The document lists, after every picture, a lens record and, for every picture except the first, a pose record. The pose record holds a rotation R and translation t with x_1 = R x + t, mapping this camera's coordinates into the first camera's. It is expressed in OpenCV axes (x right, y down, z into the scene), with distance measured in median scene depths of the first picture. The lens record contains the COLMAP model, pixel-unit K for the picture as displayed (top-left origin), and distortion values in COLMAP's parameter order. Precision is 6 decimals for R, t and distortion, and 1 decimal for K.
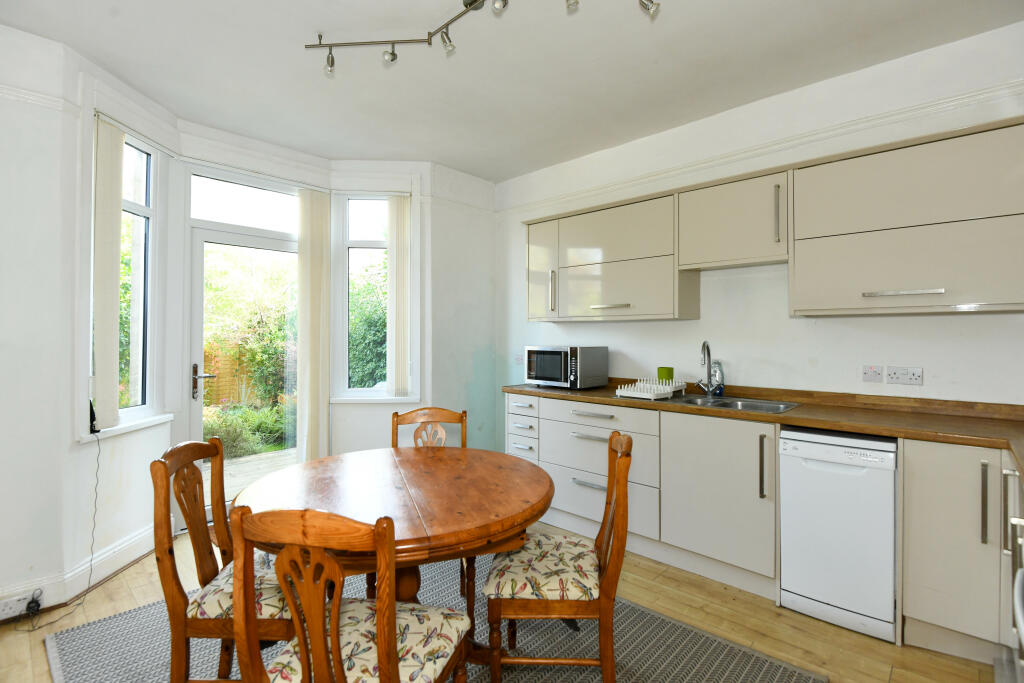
lens RADIAL K [[486.2, 0, 511.3], [0, 486.2, 333.9], [0, 0, 1]] dist [-0.001000, -0.000905]
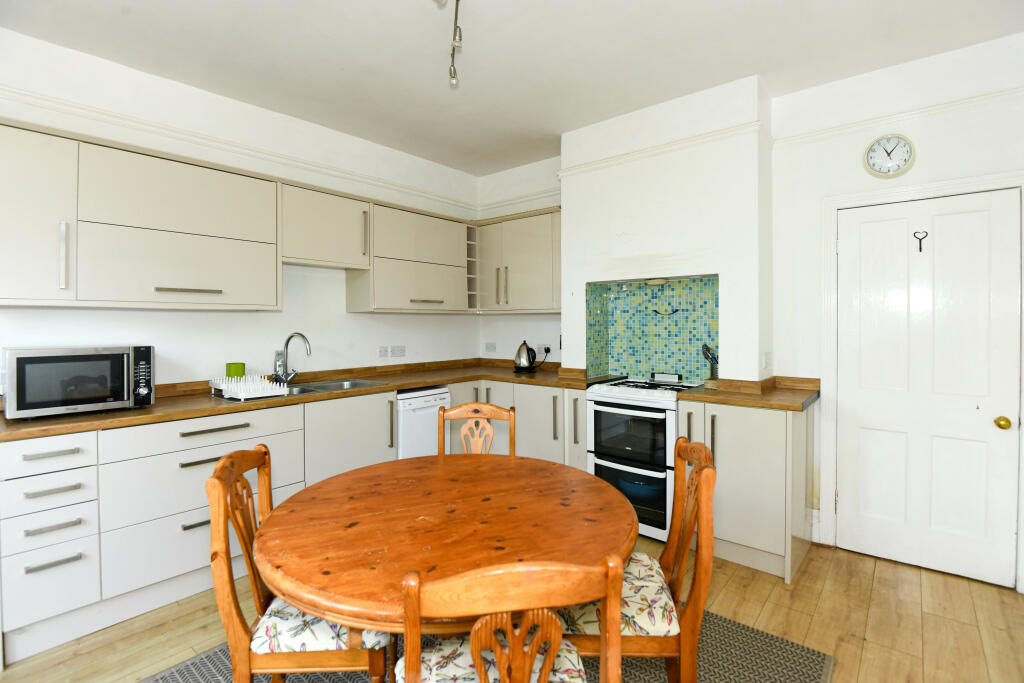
lens RADIAL K [[486.2, 0, 495.8], [0, 486.2, 326.2], [0, 0, 1]] dist [-0.001000, -0.000905]
pose [[-0.039321, -0.003098, 0.999222, -0.680256], [0.006960, 0.999970, 0.003375, 0.000038], [-0.999202, 0.007087, -0.039298, 0.625078]]
